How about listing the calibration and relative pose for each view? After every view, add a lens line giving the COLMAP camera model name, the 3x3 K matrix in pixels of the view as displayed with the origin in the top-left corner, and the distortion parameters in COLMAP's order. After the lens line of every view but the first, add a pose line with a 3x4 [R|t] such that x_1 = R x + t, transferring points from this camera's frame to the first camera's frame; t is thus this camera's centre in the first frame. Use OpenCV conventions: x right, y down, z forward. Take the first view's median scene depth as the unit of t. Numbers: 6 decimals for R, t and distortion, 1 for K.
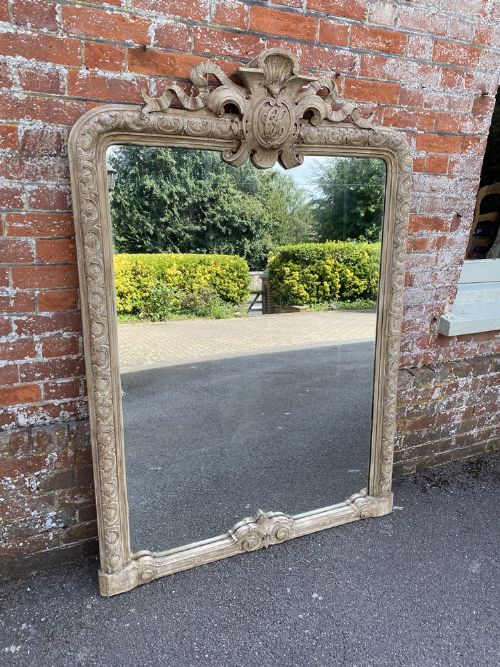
lens RADIAL K [[506.7, 0, 245.7], [0, 506.7, 329.0], [0, 0, 1]] dist [0.044471, -0.037746]
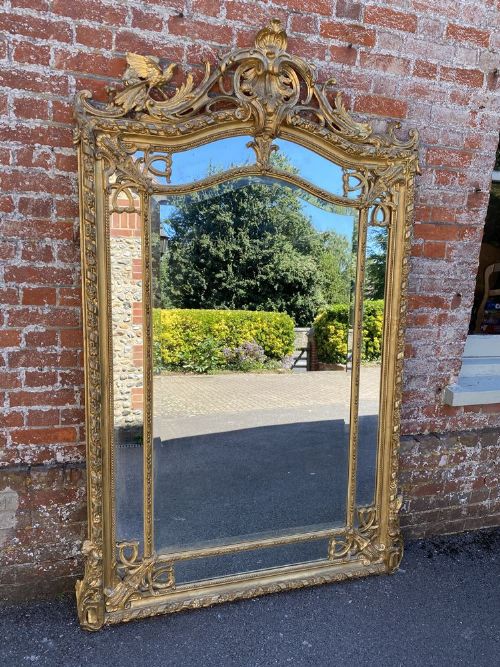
lens RADIAL K [[506.7, 0, 238.3], [0, 506.7, 324.7], [0, 0, 1]] dist [0.044471, -0.037746]
pose [[0.992881, 0.028381, -0.115684, 0.068546], [-0.041364, 0.992912, -0.111424, -0.016001], [0.111701, 0.115416, 0.987017, -0.108075]]
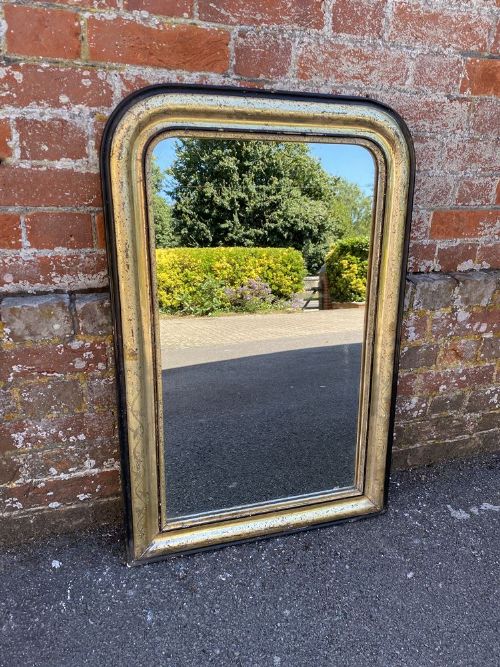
lens RADIAL K [[506.7, 0, 260.3], [0, 506.7, 340.1], [0, 0, 1]] dist [0.044471, -0.037746]
pose [[0.995522, 0.008028, -0.094185, 0.083553], [-0.008540, 0.999951, -0.005041, 0.158586], [0.094140, 0.005823, 0.995542, 0.386245]]
